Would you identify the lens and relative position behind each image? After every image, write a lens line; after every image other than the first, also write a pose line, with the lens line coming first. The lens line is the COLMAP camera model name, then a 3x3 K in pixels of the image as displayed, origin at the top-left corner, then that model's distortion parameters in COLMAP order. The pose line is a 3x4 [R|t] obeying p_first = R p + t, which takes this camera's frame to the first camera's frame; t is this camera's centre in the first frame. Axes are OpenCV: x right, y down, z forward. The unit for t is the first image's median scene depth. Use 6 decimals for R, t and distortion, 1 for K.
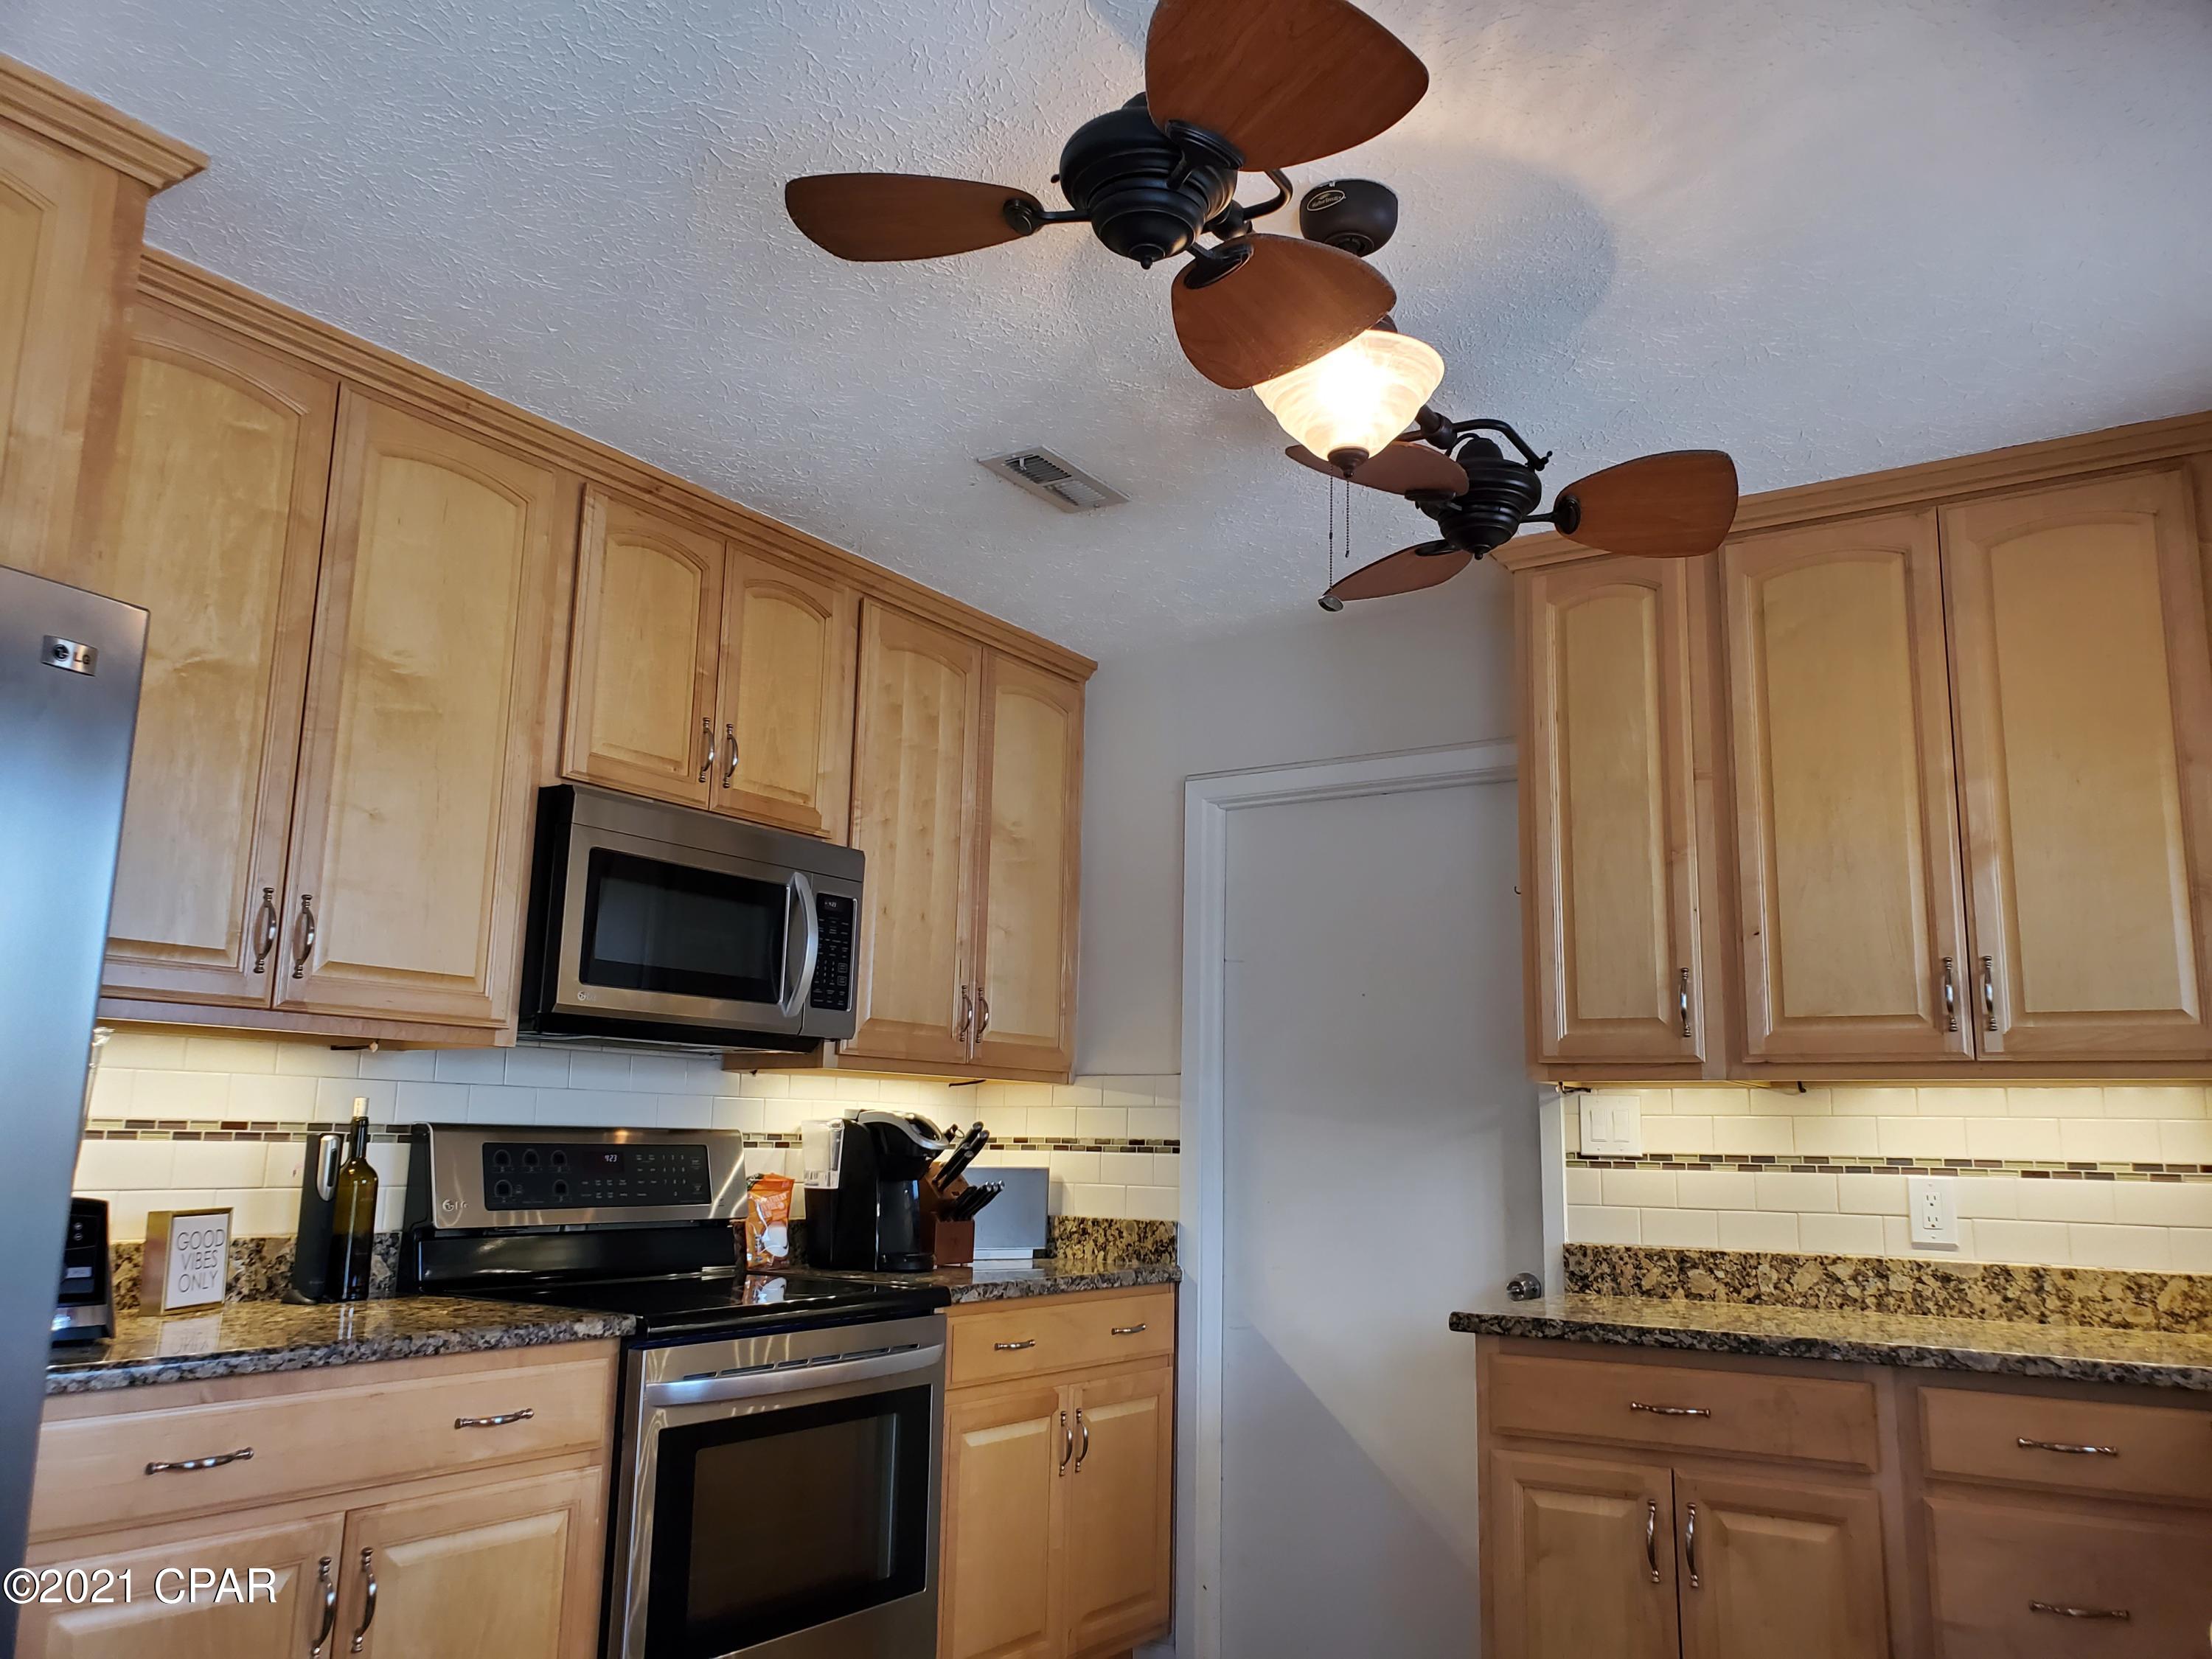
lens RADIAL K [[1718.3, 0, 1111.6], [0, 1718.3, 837.8], [0, 0, 1]] dist [0.062855, -0.046234]
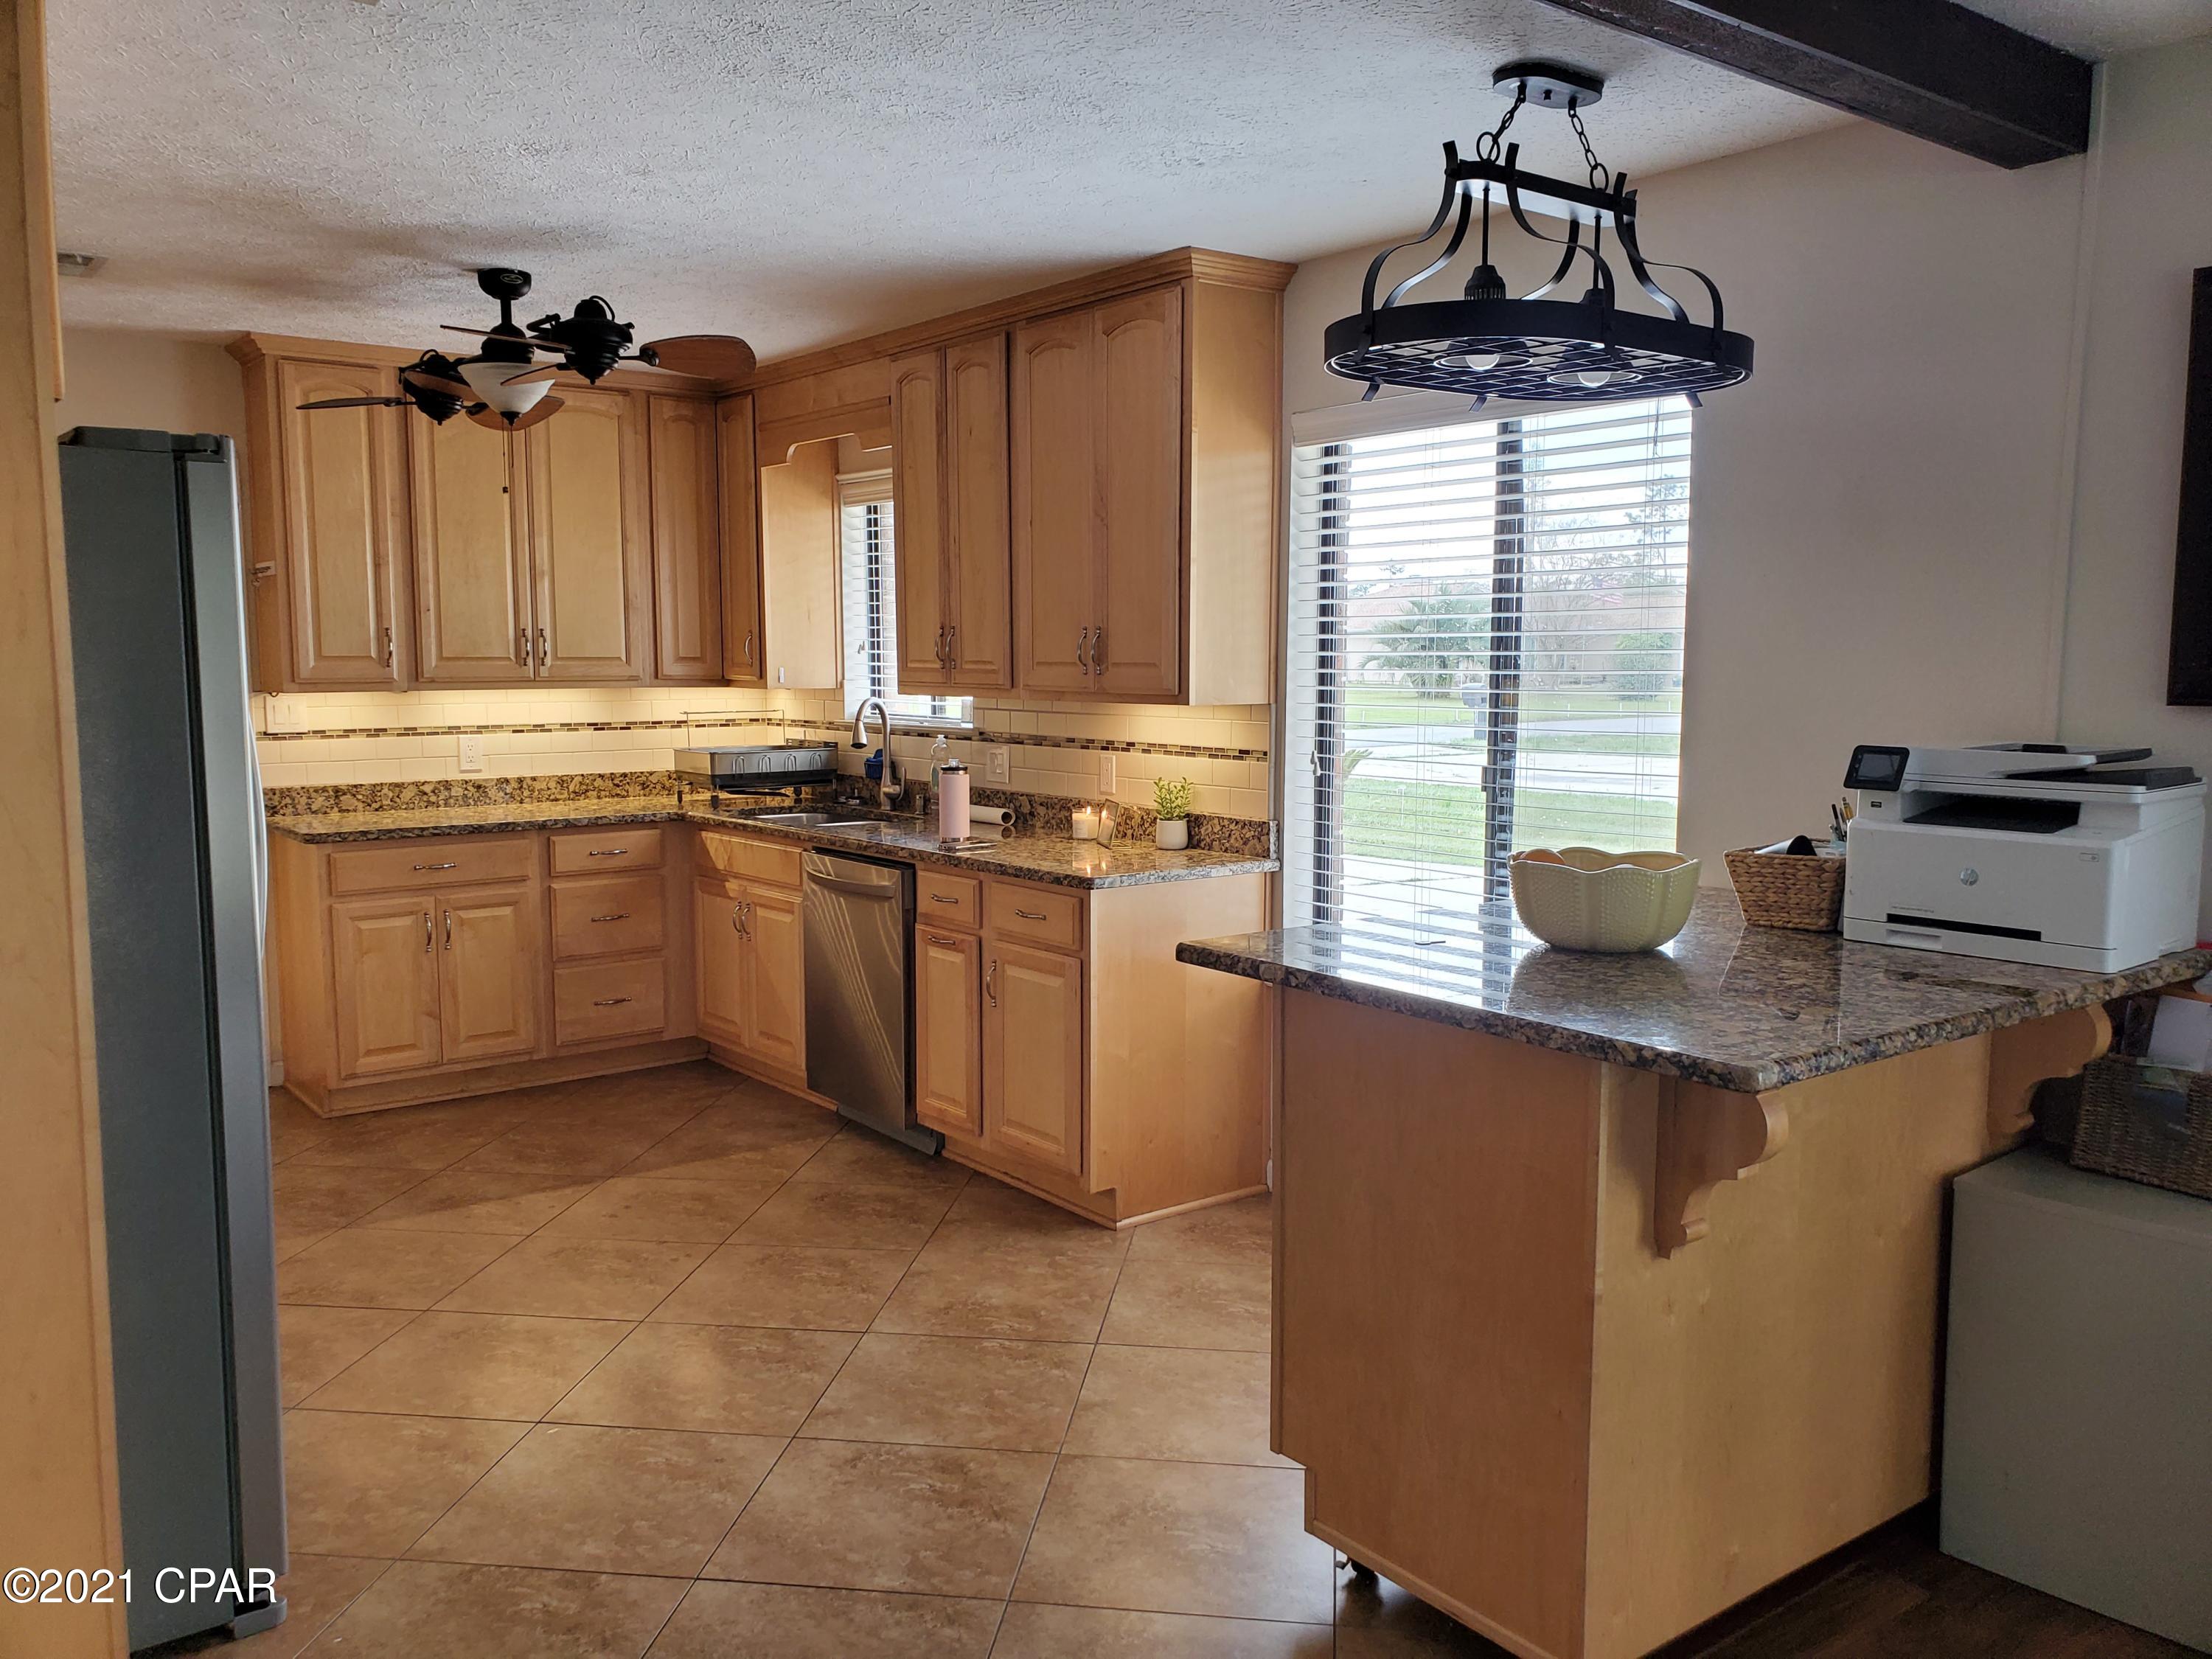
lens RADIAL K [[1718.3, 0, 1108.0], [0, 1718.3, 829.3], [0, 0, 1]] dist [0.062855, -0.046234]
pose [[0.345264, -0.115301, 0.931396, -1.091285], [-0.160809, 0.970479, 0.179750, -0.161315], [-0.924626, -0.211838, 0.316530, -0.268686]]
